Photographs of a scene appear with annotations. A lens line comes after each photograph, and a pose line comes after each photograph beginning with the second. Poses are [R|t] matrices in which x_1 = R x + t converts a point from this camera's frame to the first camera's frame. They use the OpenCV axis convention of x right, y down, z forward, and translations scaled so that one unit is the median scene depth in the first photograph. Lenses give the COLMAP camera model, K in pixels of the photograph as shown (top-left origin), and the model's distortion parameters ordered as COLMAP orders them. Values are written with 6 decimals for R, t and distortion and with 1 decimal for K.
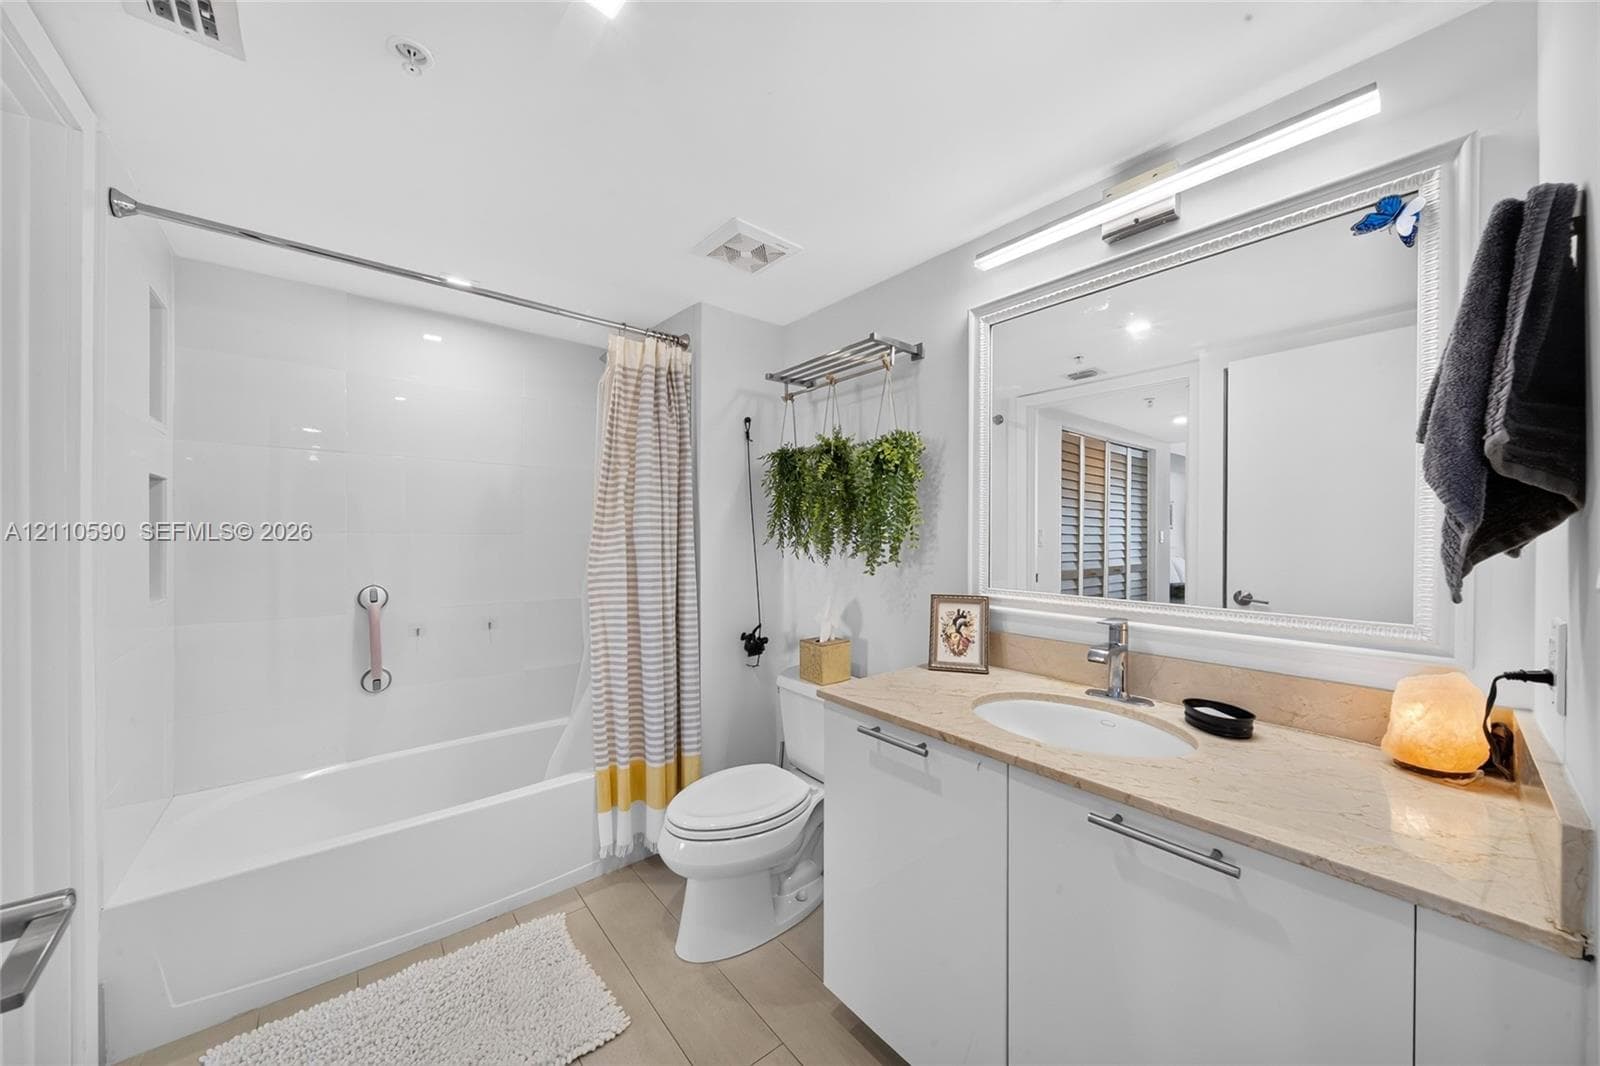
lens RADIAL K [[556.1, 0, 799.8], [0, 556.1, 536.4], [0, 0, 1]] dist [-0.000194, -0.000896]
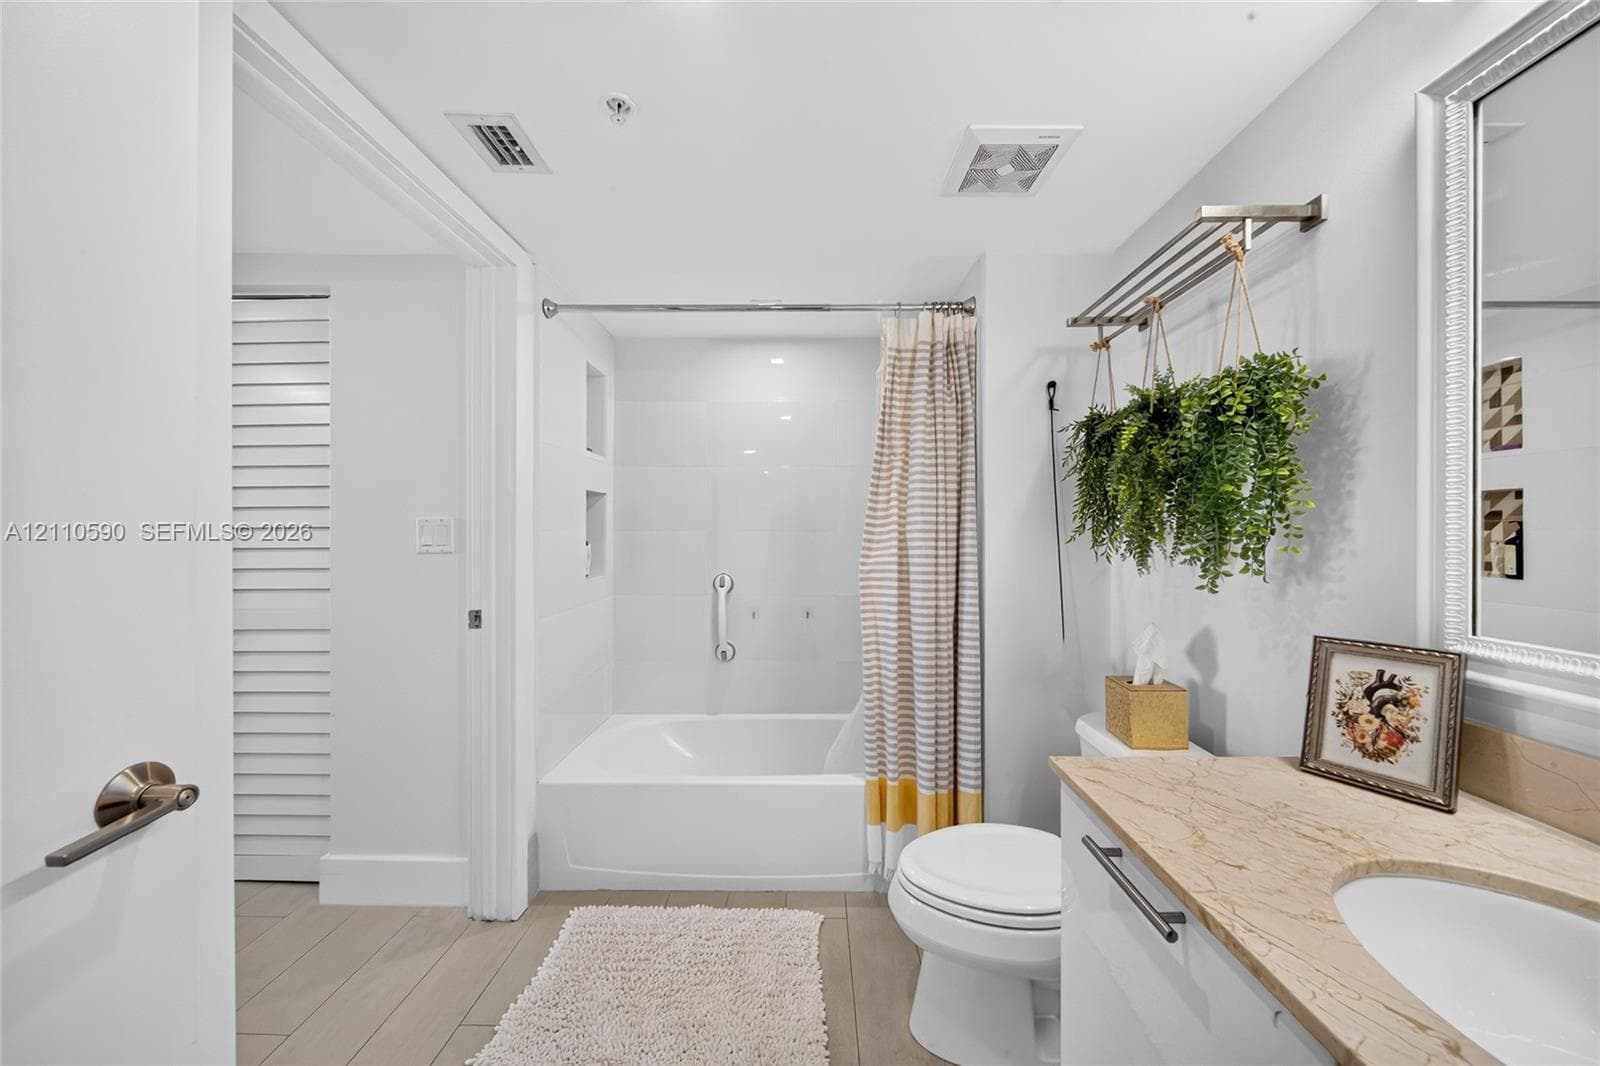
lens RADIAL K [[556.1, 0, 804.3], [0, 556.1, 531.4], [0, 0, 1]] dist [-0.000194, -0.000896]
pose [[0.766585, -0.003267, -0.642135, 0.171406], [0.000644, 0.999990, -0.004319, 0.001939], [0.642143, 0.002898, 0.766580, 0.207640]]
